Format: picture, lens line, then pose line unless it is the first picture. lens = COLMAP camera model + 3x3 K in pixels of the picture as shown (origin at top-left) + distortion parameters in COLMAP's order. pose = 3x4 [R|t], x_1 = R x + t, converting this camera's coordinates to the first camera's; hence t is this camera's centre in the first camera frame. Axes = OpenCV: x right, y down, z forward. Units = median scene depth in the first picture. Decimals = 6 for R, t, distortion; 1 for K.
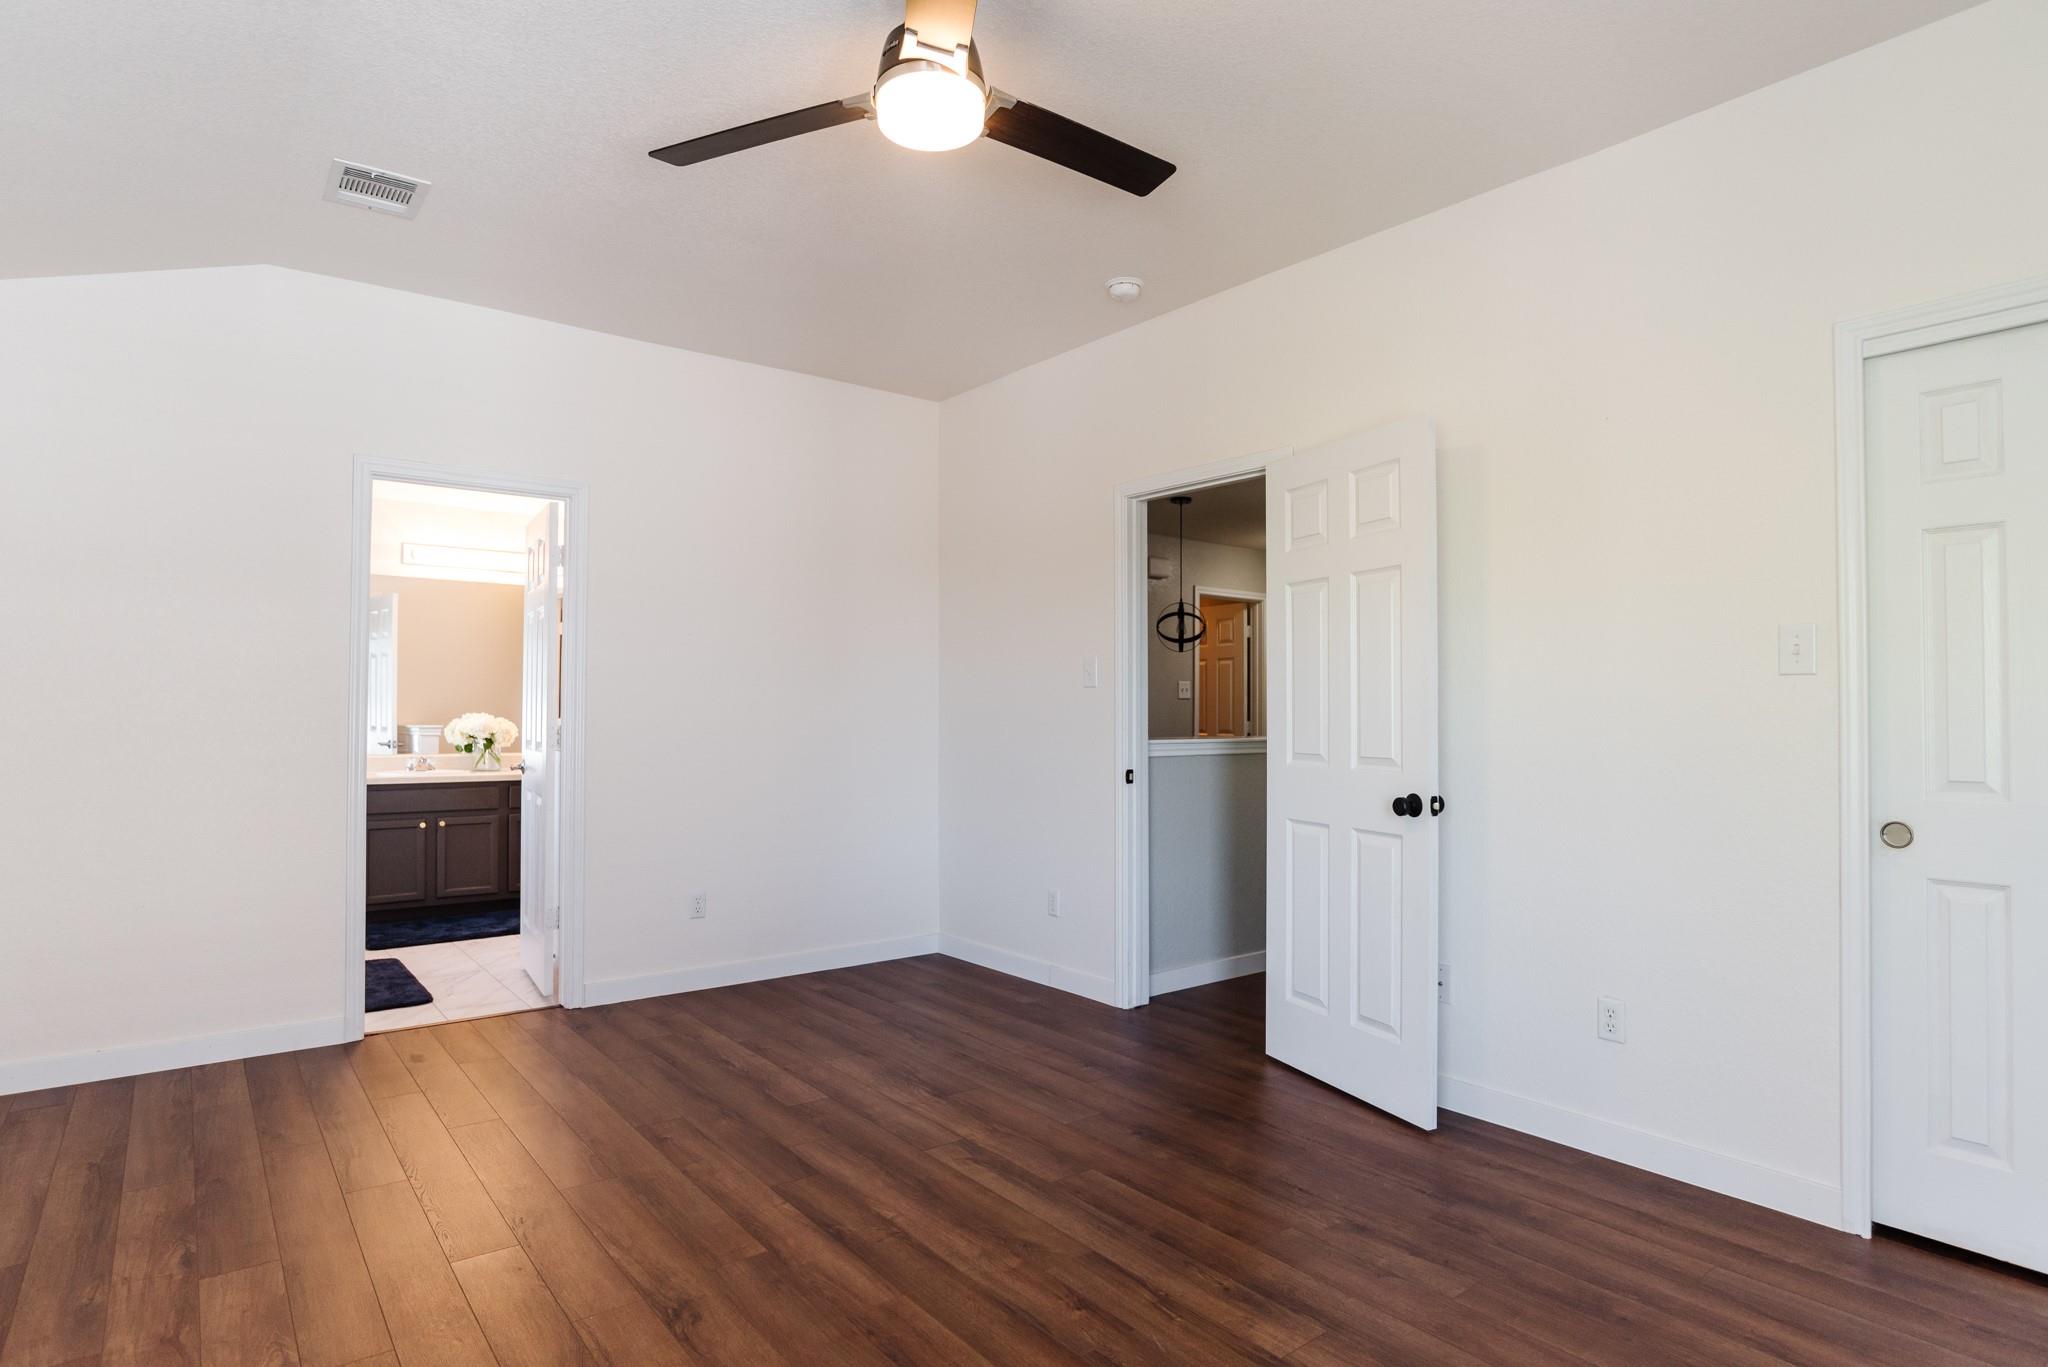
lens RADIAL K [[1086.7, 0, 1024.8], [0, 1086.7, 686.9], [0, 0, 1]] dist [-0.054325, 0.023540]
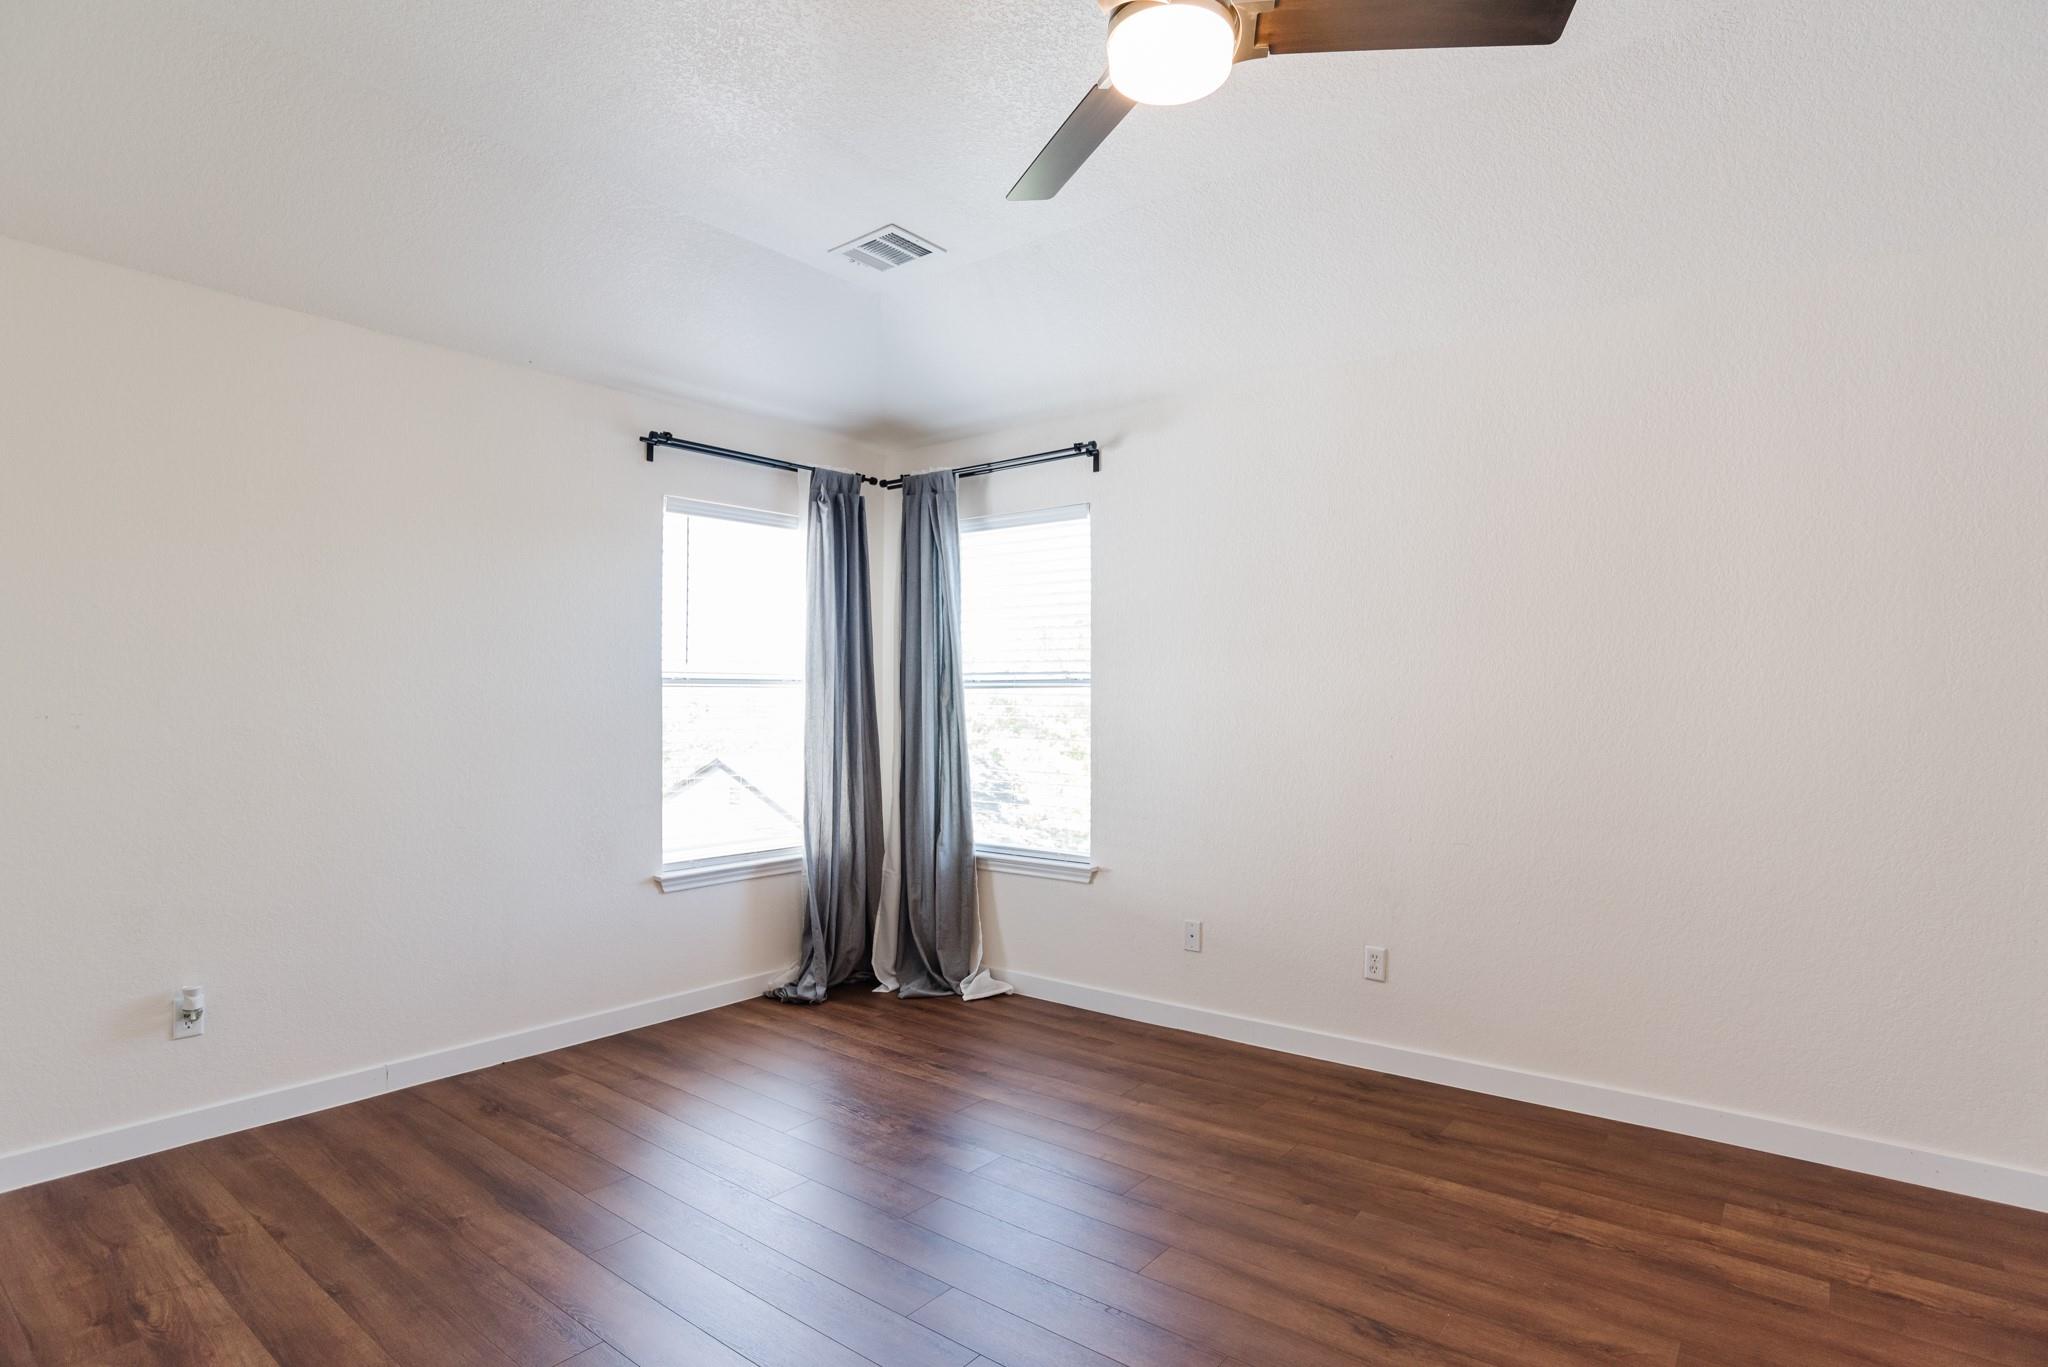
lens RADIAL K [[1086.7, 0, 1027.2], [0, 1086.7, 690.6], [0, 0, 1]] dist [-0.054325, 0.023540]
pose [[-0.976892, 0.006074, -0.213645, 0.184198], [0.011934, 0.999587, -0.026148, -0.008357], [0.213398, -0.028094, -0.976561, 1.584934]]
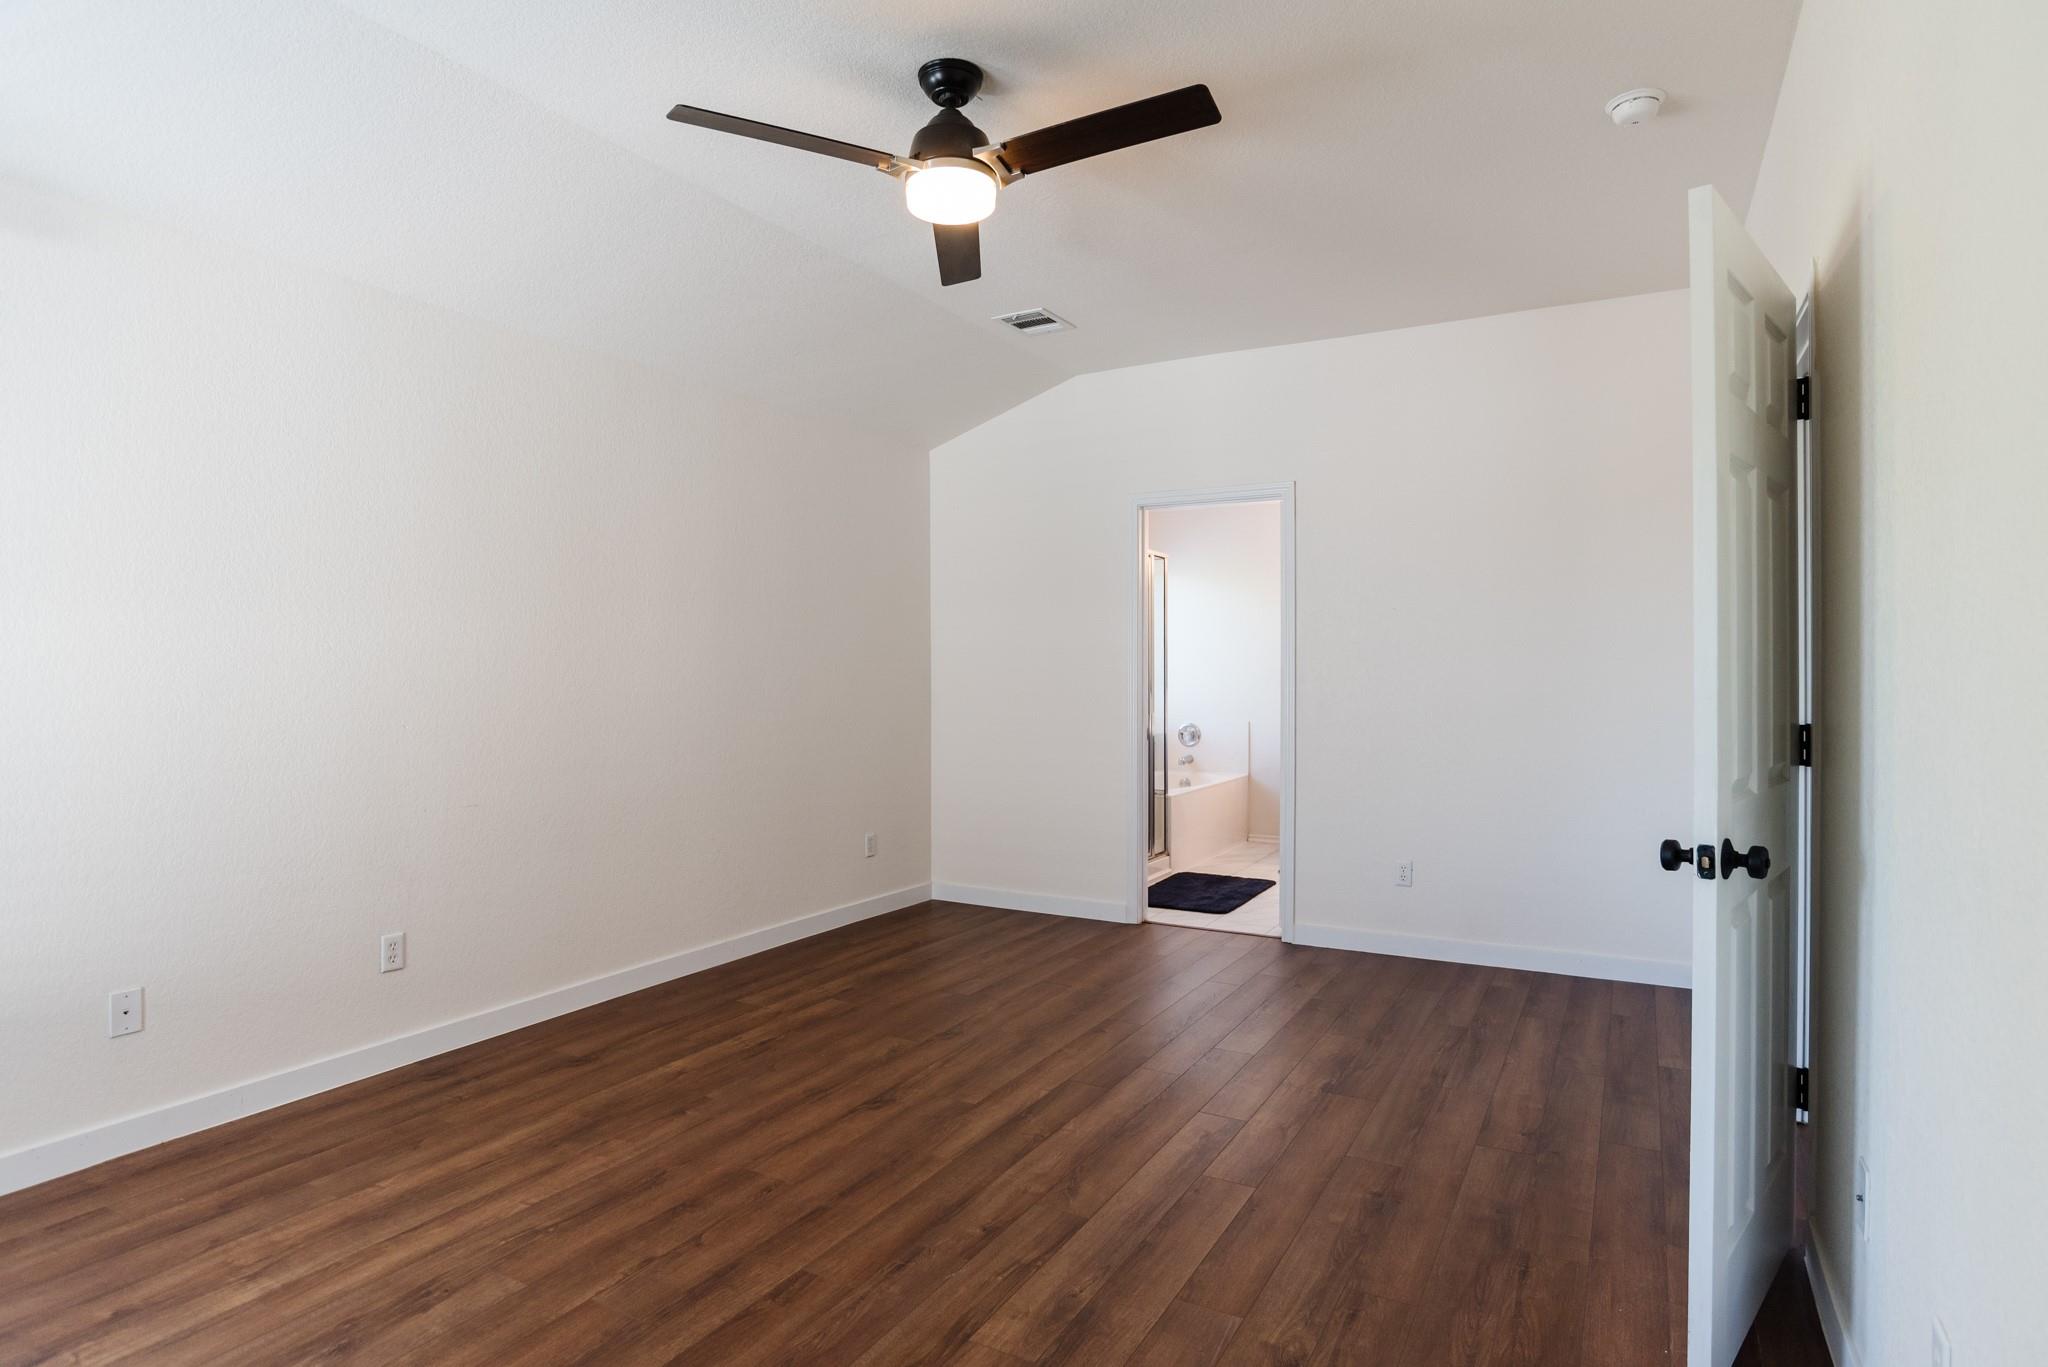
lens RADIAL K [[1086.7, 0, 1025.8], [0, 1086.7, 680.1], [0, 0, 1]] dist [-0.054325, 0.023540]
pose [[0.381774, 0.005106, -0.924241, 0.913280], [0.025520, 0.999545, 0.016063, -0.010870], [0.923903, -0.029719, 0.381471, 0.518073]]
